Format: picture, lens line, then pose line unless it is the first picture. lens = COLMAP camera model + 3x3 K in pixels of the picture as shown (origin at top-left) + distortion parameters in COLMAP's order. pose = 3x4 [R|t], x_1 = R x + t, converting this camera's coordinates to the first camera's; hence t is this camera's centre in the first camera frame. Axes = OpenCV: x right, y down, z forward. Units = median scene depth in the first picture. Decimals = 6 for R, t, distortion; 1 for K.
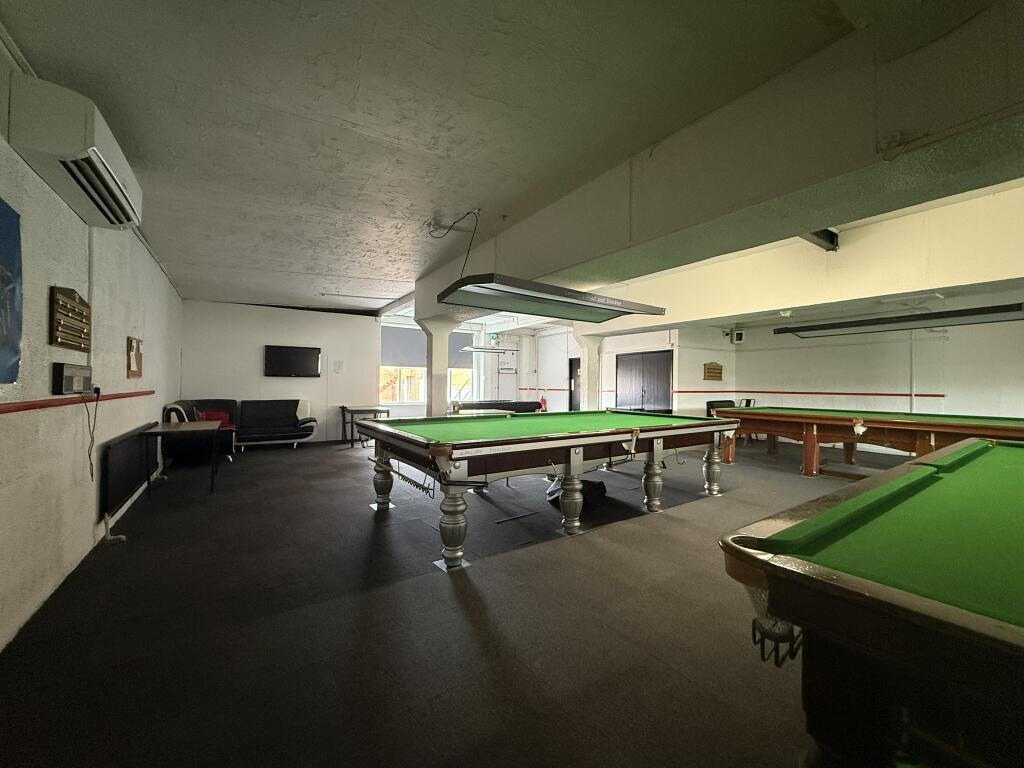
lens RADIAL K [[403.9, 0, 512.0], [0, 403.9, 384.0], [0, 0, 1]] dist [0.000572, 0.000359]
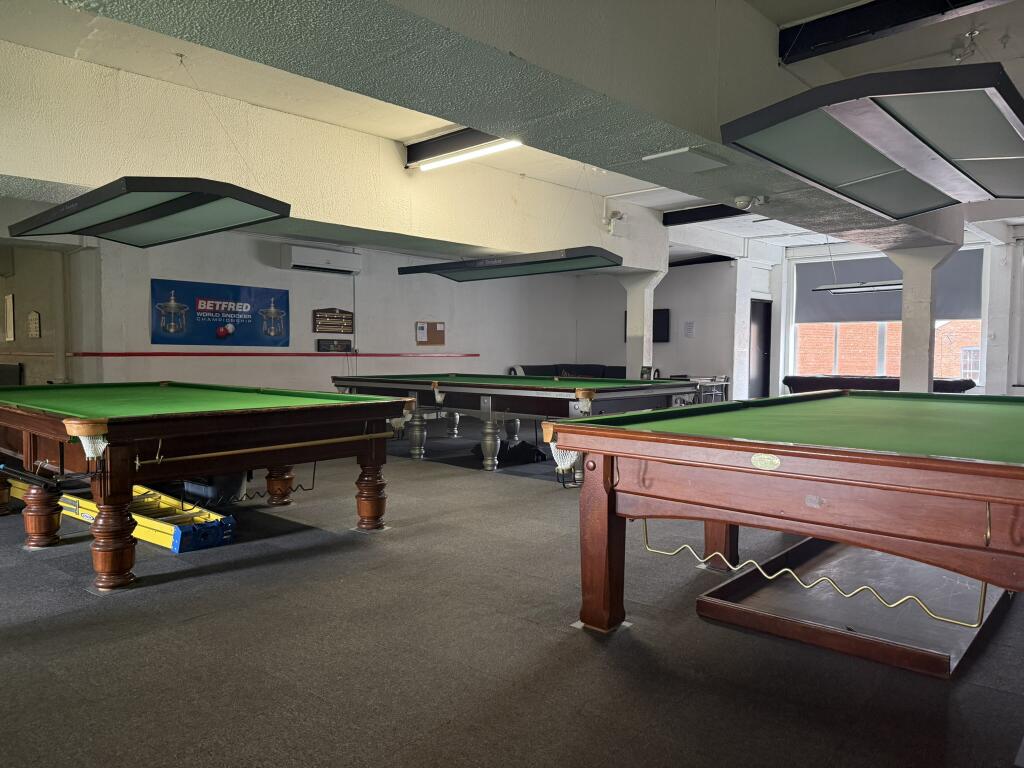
lens RADIAL K [[722.2, 0, 512.0], [0, 722.2, 384.0], [0, 0, 1]] dist [-0.000678, -0.000213]
pose [[0.222335, 0.029846, -0.974513, 2.886270], [0.003110, 0.999505, 0.031321, 0.073676], [0.974965, -0.009995, 0.222132, 0.951891]]
